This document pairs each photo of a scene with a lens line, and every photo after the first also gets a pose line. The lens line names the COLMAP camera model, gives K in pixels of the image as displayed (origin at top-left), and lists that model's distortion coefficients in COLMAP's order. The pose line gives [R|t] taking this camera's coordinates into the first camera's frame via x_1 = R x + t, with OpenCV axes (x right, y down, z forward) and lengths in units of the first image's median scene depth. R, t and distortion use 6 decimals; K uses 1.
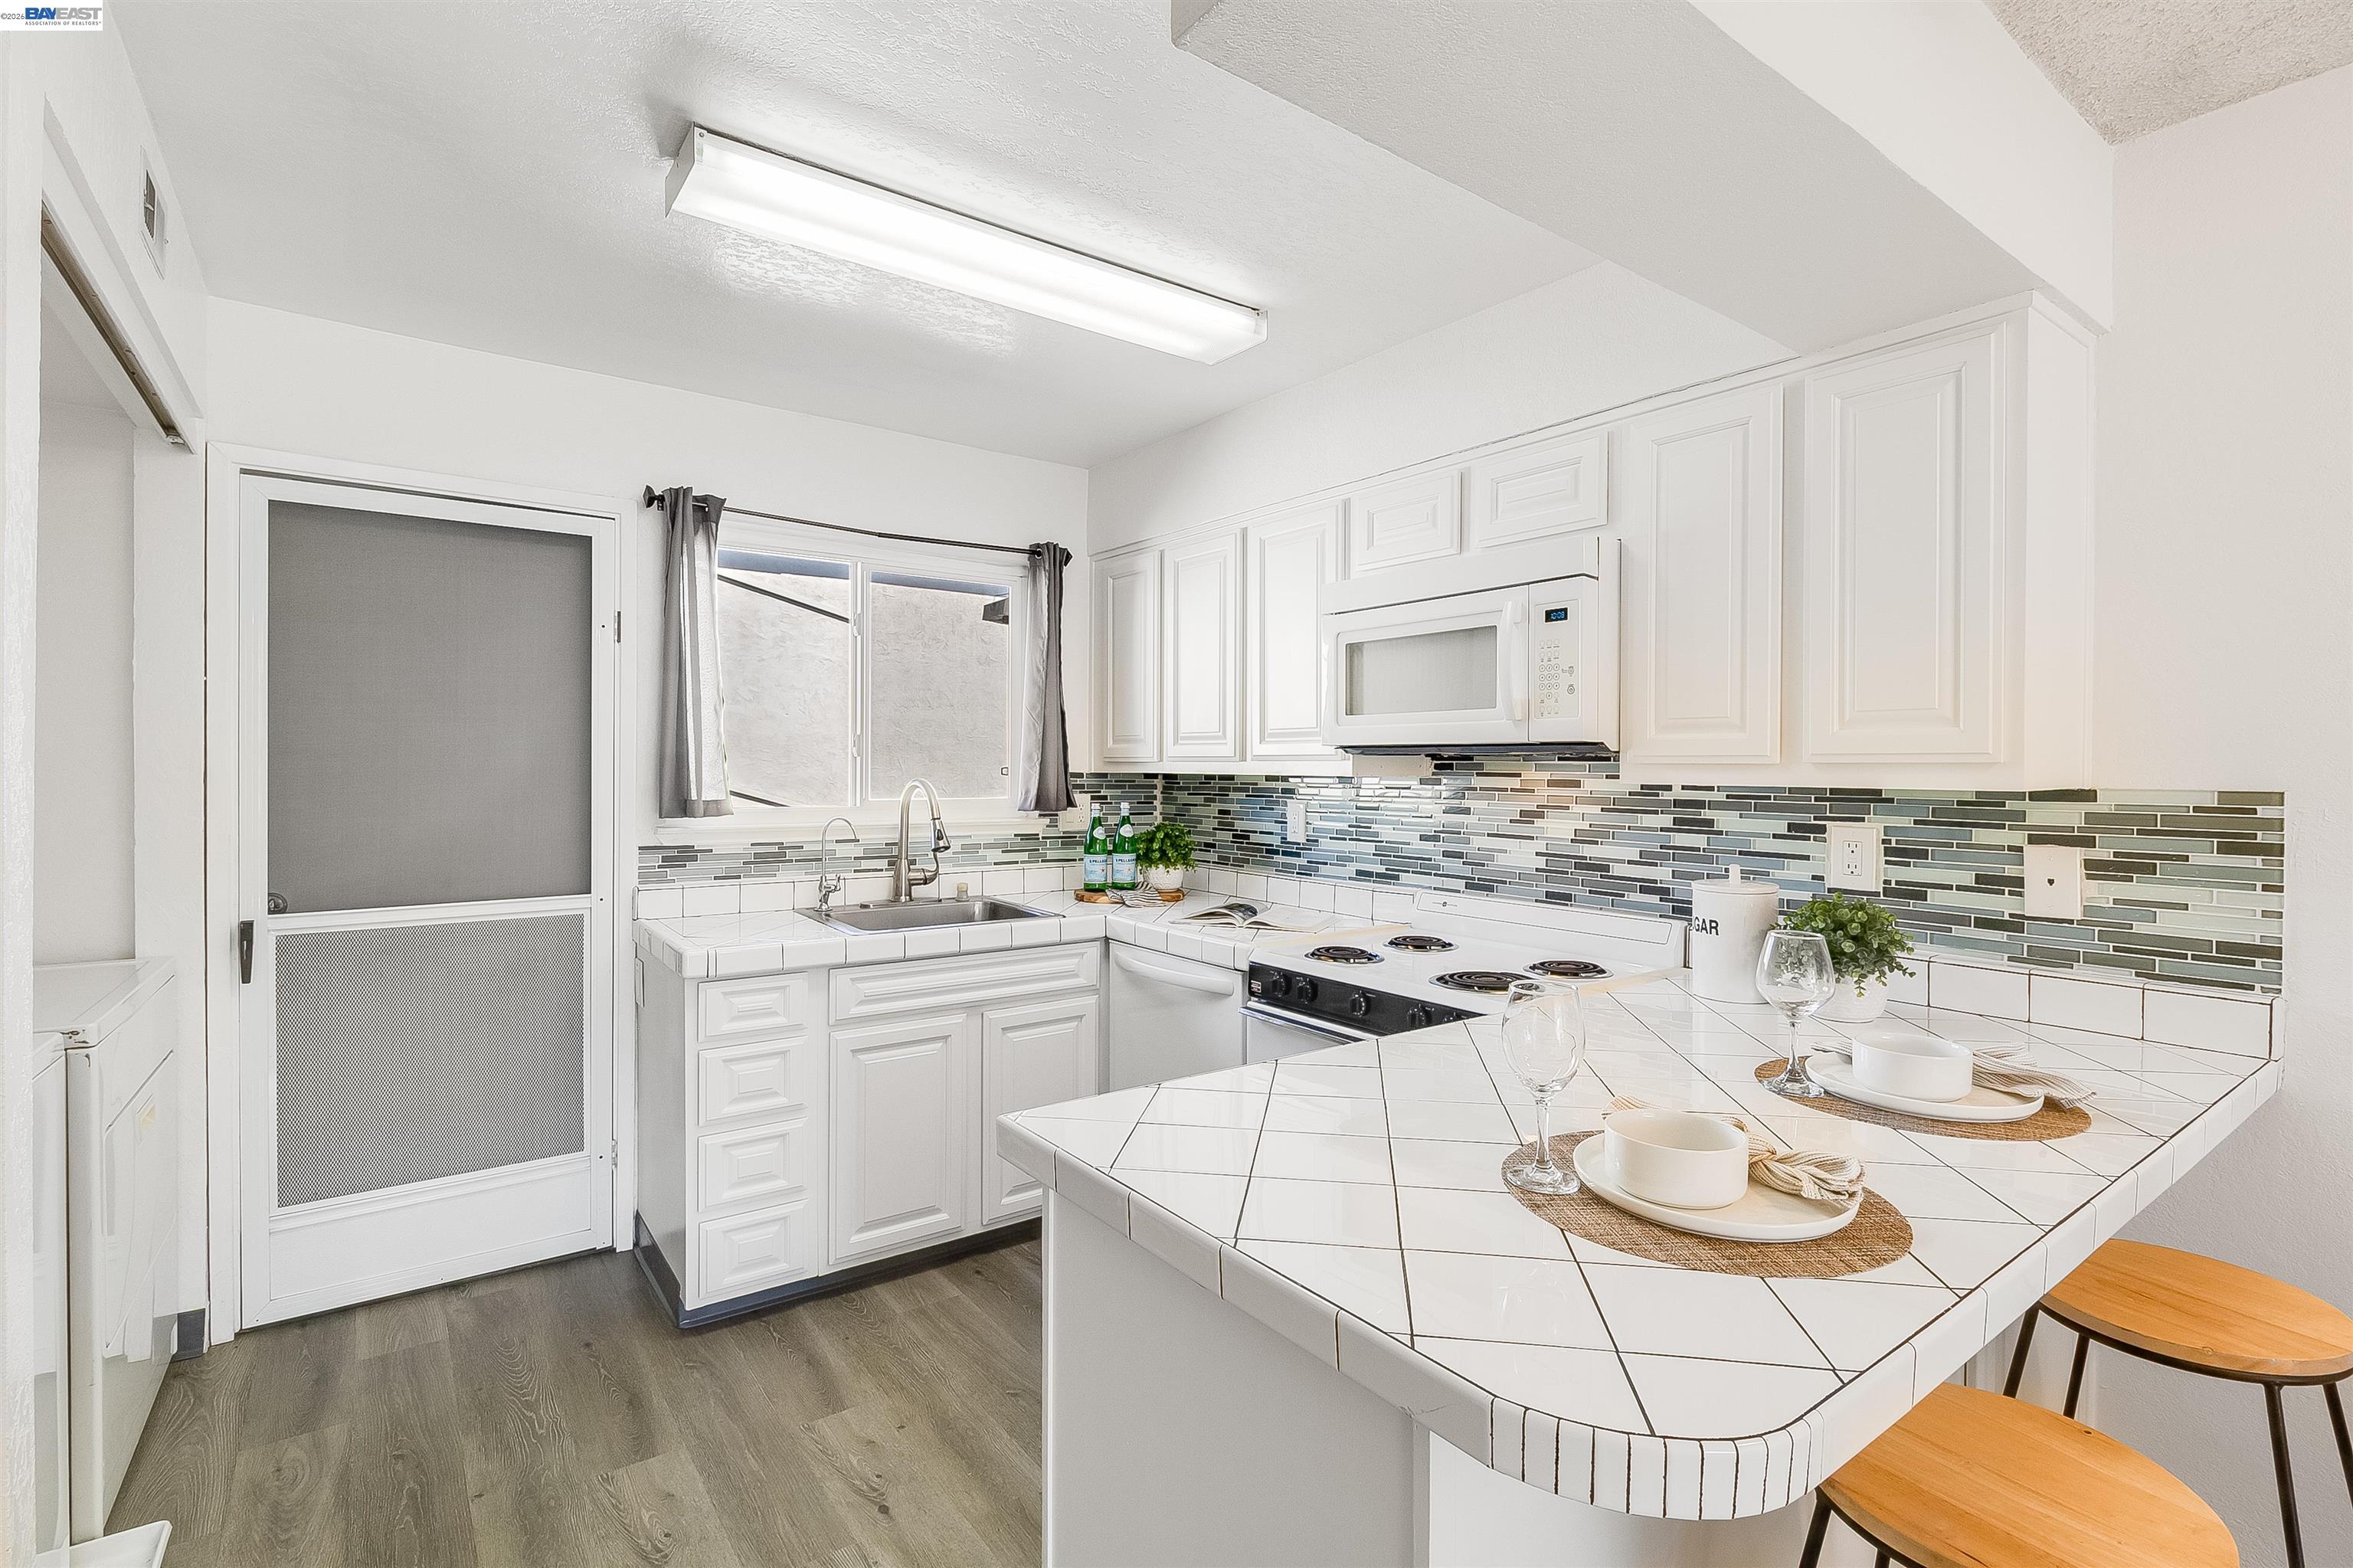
lens RADIAL K [[1102.4, 0, 1170.1], [0, 1102.4, 777.9], [0, 0, 1]] dist [0.000672, -0.000900]
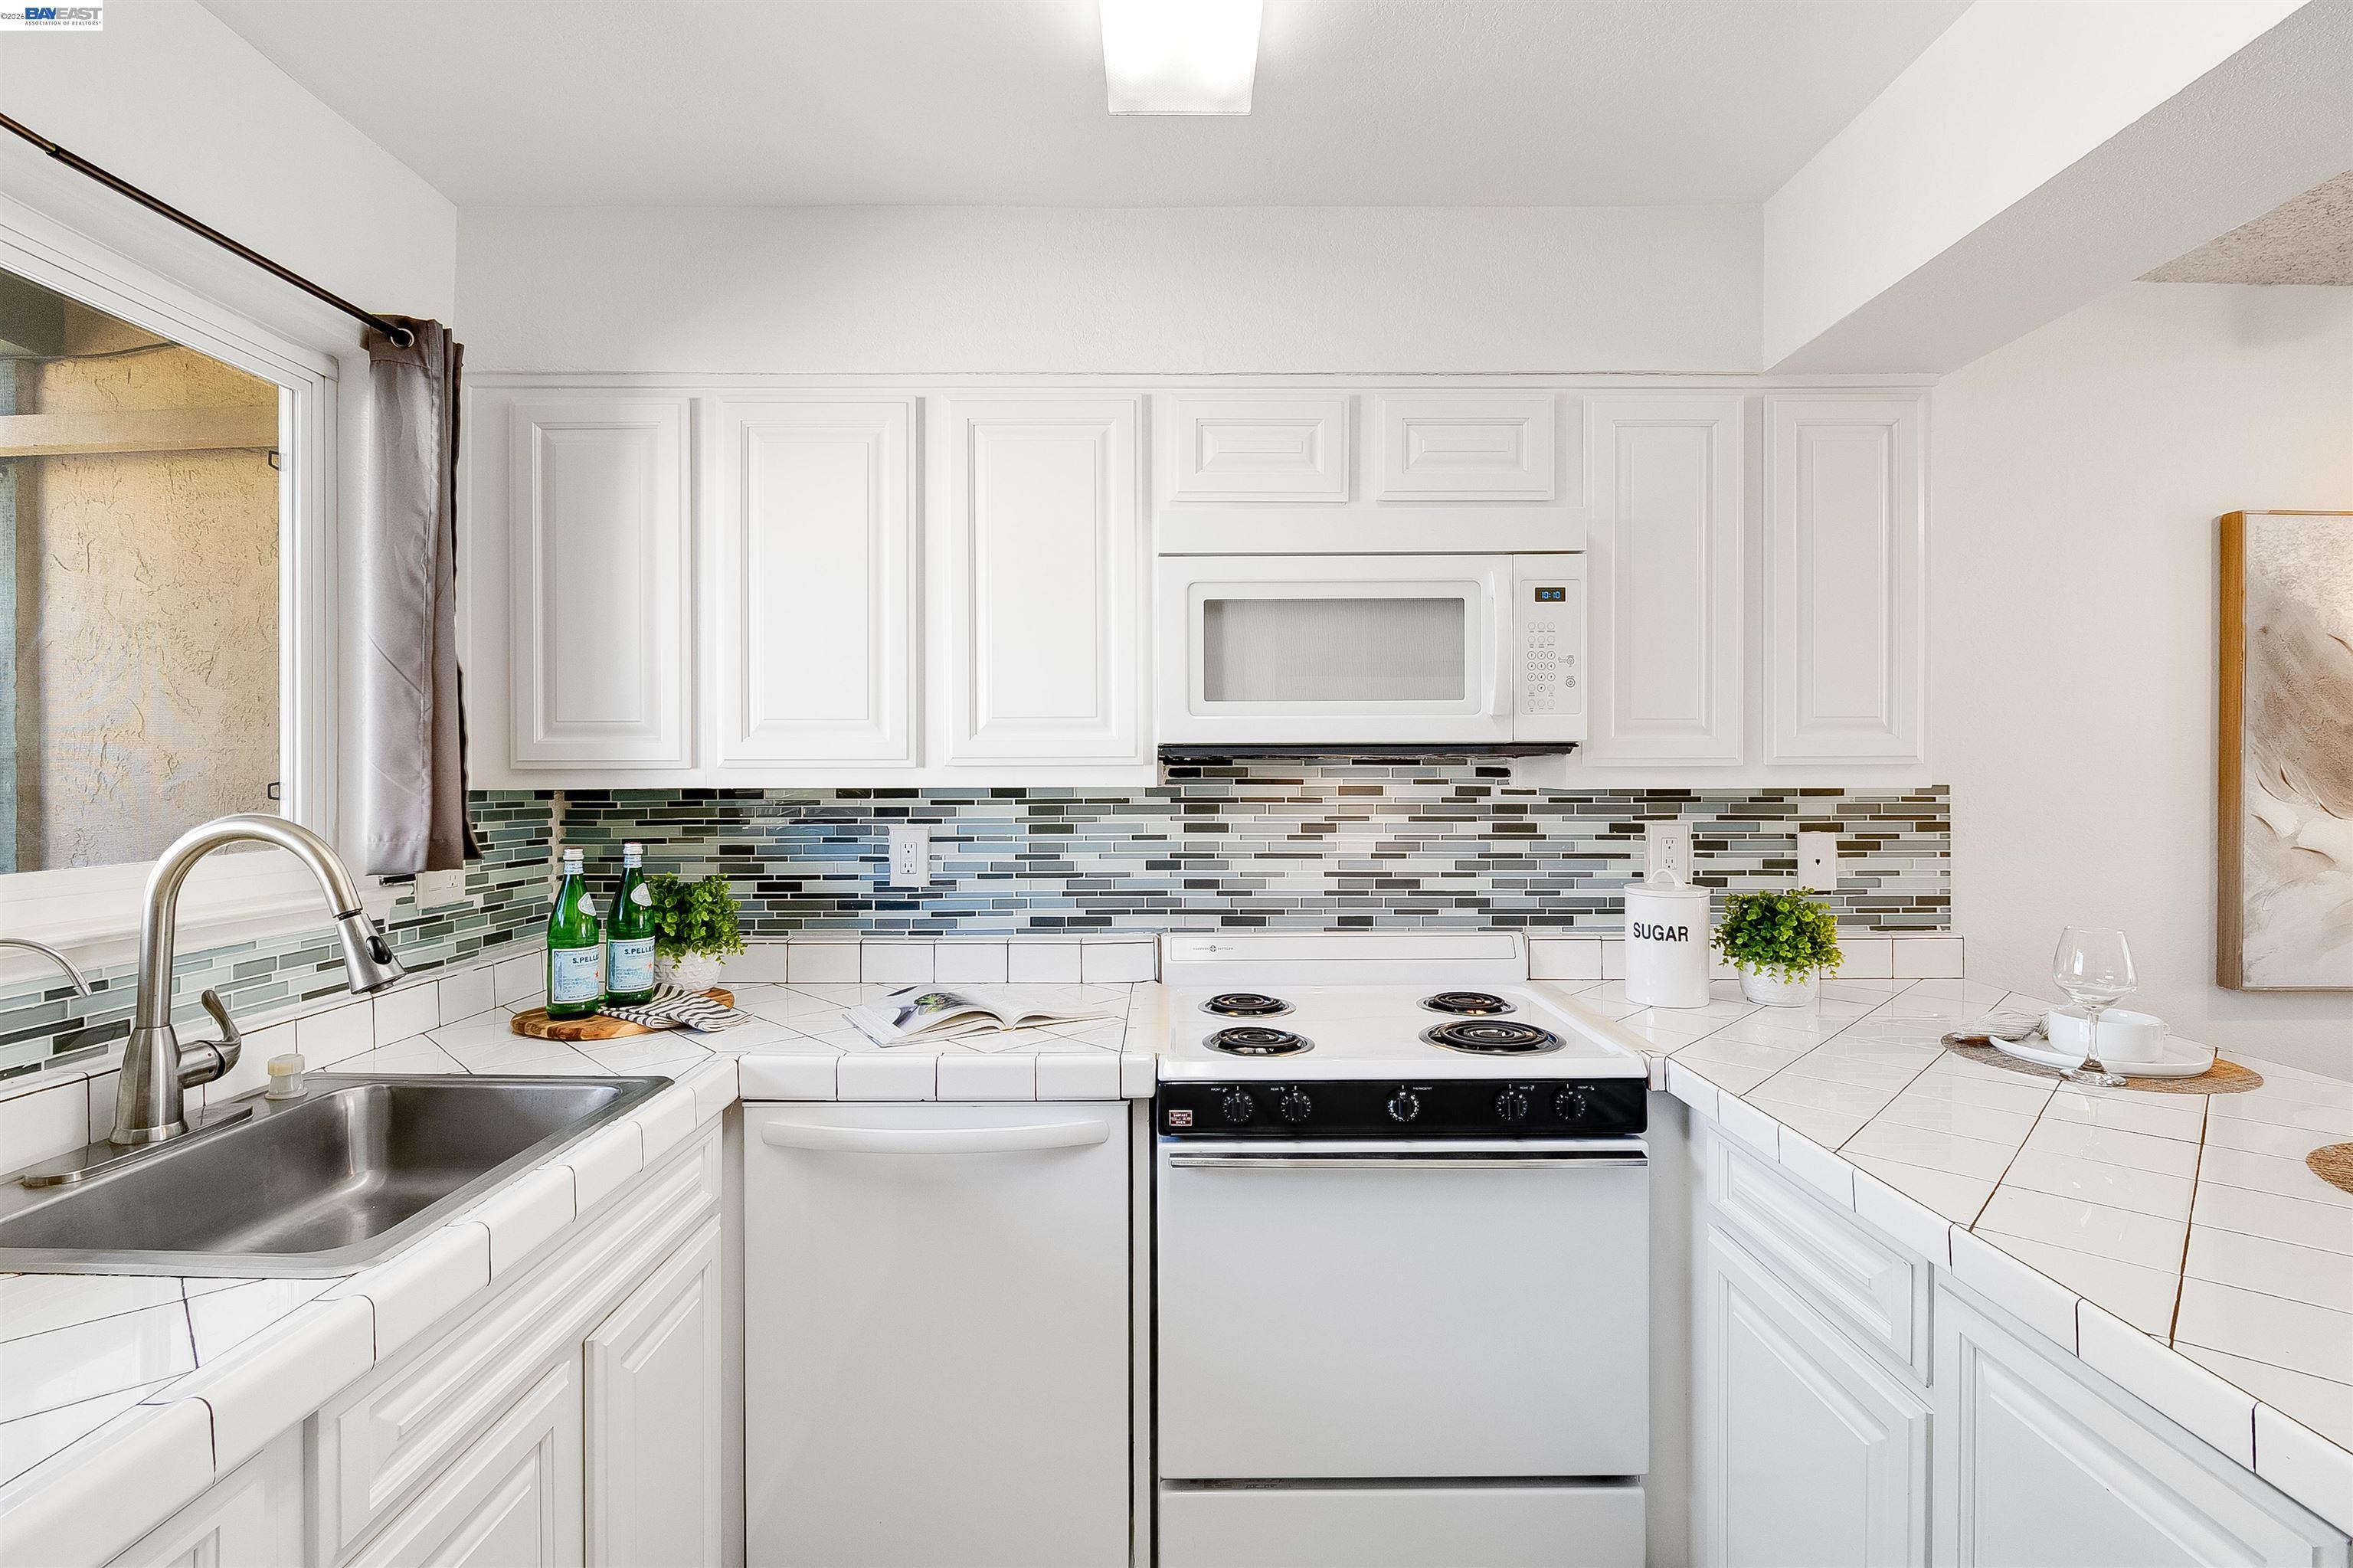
lens RADIAL K [[1102.4, 0, 1170.1], [0, 1102.4, 777.9], [0, 0, 1]] dist [0.000672, -0.000900]
pose [[0.581790, -0.011793, 0.813253, -0.441395], [0.016047, 0.999867, 0.003020, -0.010092], [-0.813181, 0.011293, 0.581902, 0.624667]]
